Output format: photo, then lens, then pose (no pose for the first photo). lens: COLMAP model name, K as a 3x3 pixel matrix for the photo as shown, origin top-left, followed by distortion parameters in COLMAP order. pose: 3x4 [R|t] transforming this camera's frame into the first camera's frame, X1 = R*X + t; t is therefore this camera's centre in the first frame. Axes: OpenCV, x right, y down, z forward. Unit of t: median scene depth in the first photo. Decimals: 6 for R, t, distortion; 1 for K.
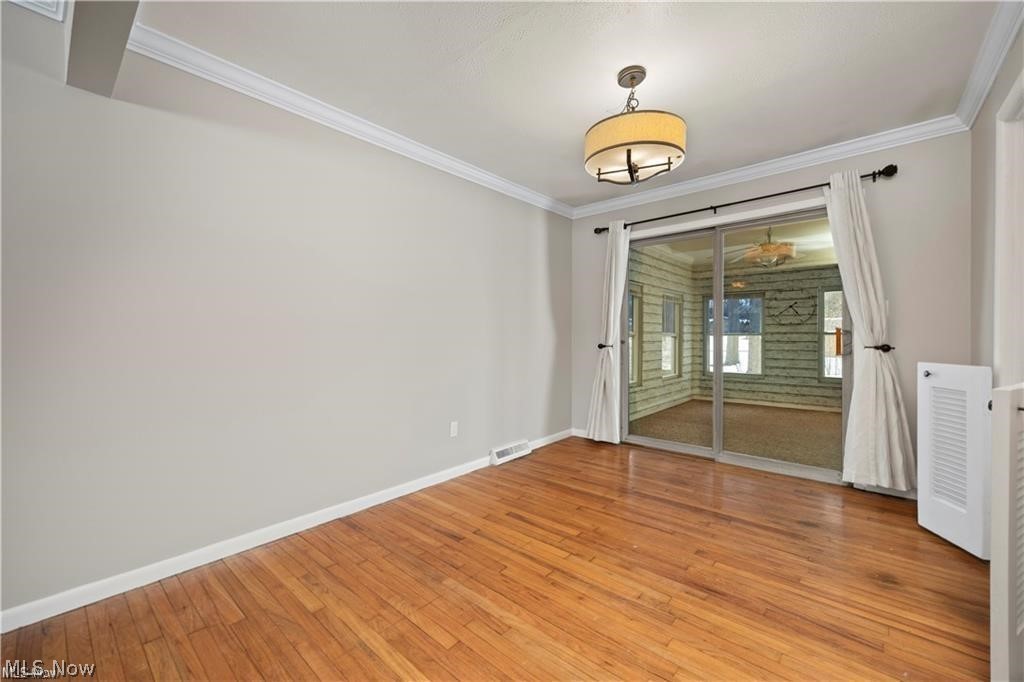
lens RADIAL K [[407.0, 0, 510.8], [0, 407.0, 334.6], [0, 0, 1]] dist [0.004030, -0.000418]
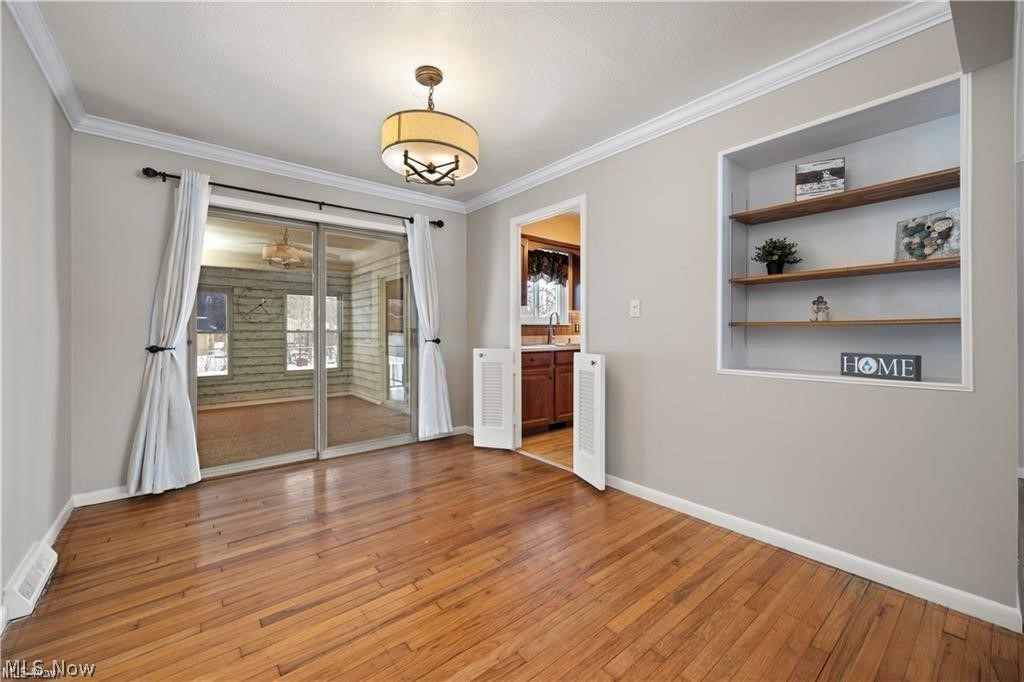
lens RADIAL K [[407.0, 0, 512.0], [0, 407.0, 332.1], [0, 0, 1]] dist [0.004030, -0.000418]
pose [[0.158949, 0.001115, 0.987286, -0.514059], [0.001088, 0.999999, -0.001304, 0.001956], [-0.987286, 0.001281, 0.158948, 0.491734]]
